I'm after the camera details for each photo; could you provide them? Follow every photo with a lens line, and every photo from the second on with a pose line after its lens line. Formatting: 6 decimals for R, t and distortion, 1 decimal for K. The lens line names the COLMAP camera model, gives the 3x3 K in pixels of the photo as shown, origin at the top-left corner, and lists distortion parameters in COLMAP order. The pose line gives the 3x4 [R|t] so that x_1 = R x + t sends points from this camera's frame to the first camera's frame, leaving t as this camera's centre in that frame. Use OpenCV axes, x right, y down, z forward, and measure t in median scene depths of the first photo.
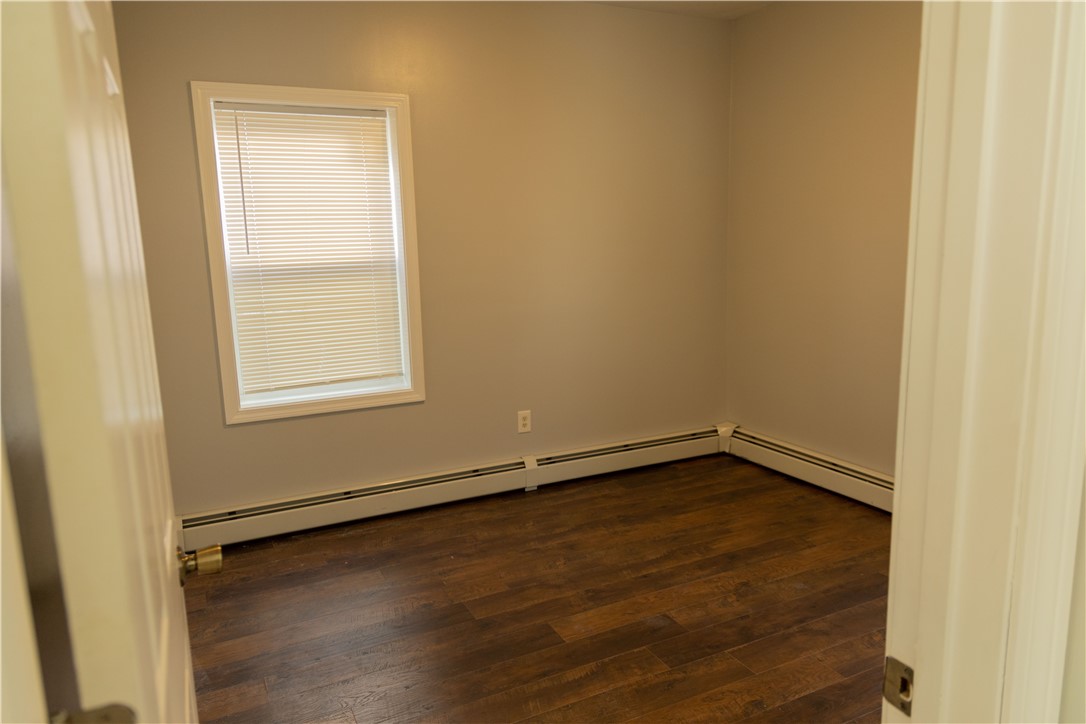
lens RADIAL K [[726.6, 0, 546.0], [0, 726.6, 364.6], [0, 0, 1]] dist [0.005624, 0.002732]
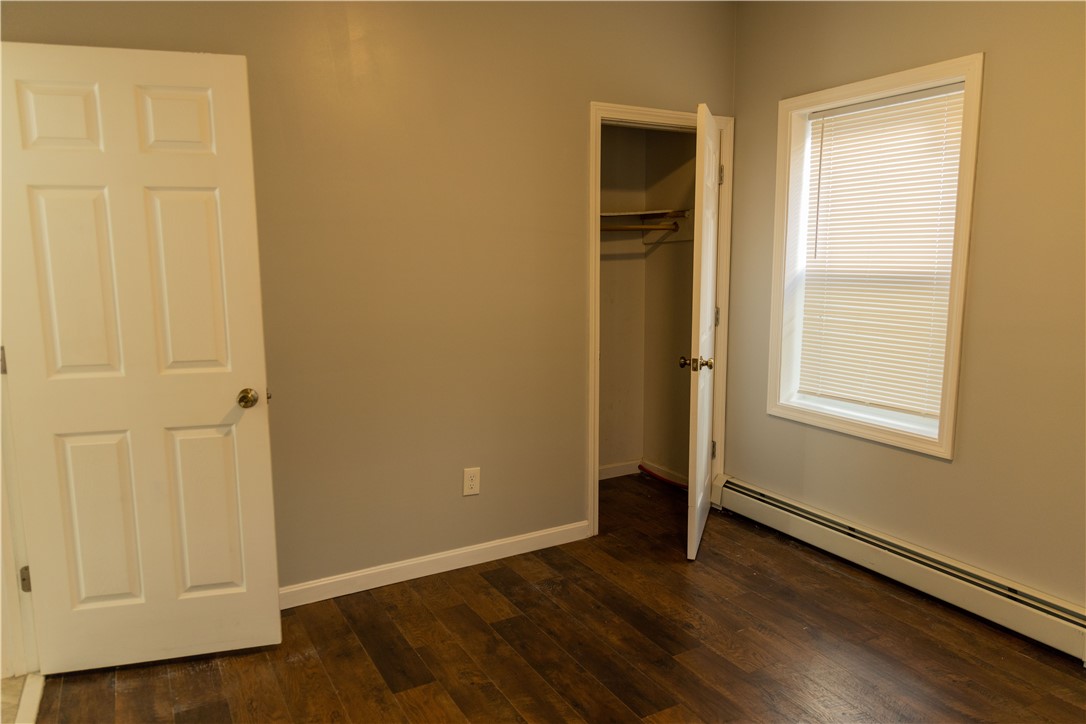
lens RADIAL K [[726.6, 0, 546.0], [0, 726.6, 364.6], [0, 0, 1]] dist [0.005624, 0.002732]
pose [[0.053465, 0.174780, -0.983155, 0.595983], [-0.171427, 0.971553, 0.163395, -0.108640], [0.983745, 0.159803, 0.081906, 0.566622]]
